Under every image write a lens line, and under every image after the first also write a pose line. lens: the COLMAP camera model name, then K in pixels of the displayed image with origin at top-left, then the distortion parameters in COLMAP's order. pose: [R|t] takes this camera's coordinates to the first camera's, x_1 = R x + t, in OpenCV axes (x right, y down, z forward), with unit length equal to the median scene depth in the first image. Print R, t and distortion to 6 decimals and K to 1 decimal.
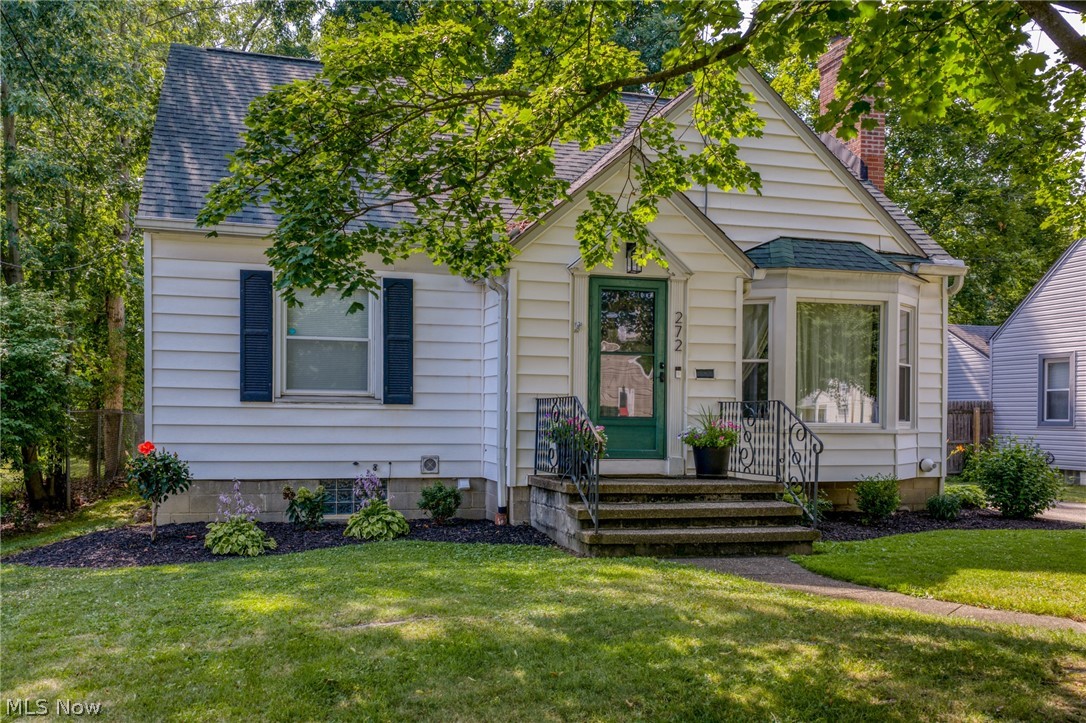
lens RADIAL K [[890.6, 0, 495.2], [0, 890.6, 423.0], [0, 0, 1]] dist [0.008235, -0.000777]
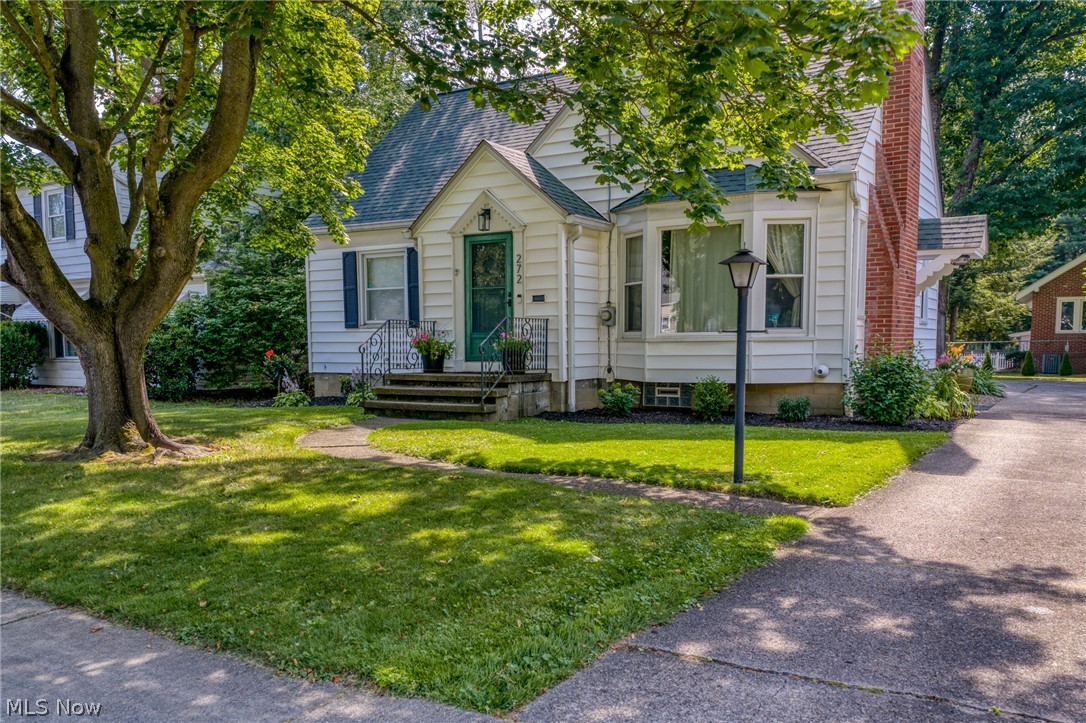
lens RADIAL K [[915.7, 0, 504.4], [0, 915.7, 427.2], [0, 0, 1]] dist [0.033341, -0.013357]
pose [[0.680048, 0.050680, -0.731414, 1.241396], [0.008018, 0.997034, 0.076539, 0.033474], [0.733124, -0.057914, 0.677625, 0.003555]]
